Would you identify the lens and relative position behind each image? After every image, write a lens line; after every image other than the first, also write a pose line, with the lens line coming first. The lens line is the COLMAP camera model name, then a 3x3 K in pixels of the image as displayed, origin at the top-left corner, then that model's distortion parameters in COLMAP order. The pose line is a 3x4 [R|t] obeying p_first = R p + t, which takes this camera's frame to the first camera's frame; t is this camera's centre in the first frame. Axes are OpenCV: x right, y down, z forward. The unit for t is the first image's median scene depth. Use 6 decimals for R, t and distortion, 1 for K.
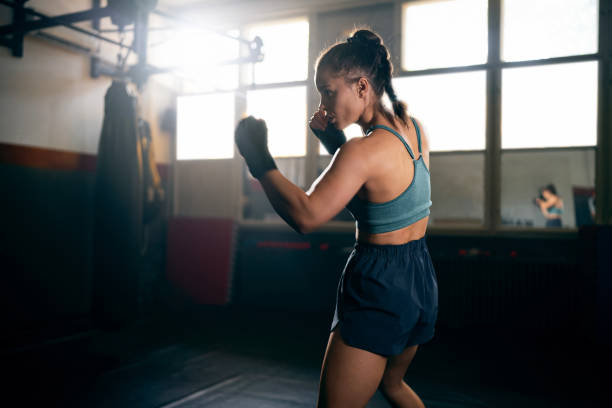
lens RADIAL K [[607.7, 0, 305.8], [0, 607.7, 204.1], [0, 0, 1]] dist [-0.003732, 0.003837]
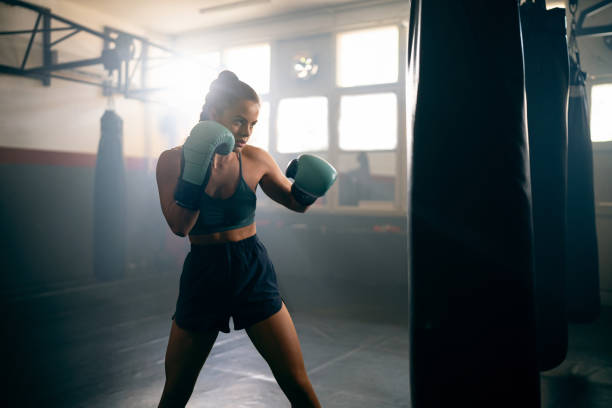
lens RADIAL K [[607.7, 0, 305.8], [0, 607.7, 204.1], [0, 0, 1]] dist [-0.003732, 0.003837]
pose [[0.996948, -0.006168, -0.077819, 0.207599], [0.007976, 0.999705, 0.022956, -0.003193], [0.077654, -0.023507, 0.996703, -0.319375]]
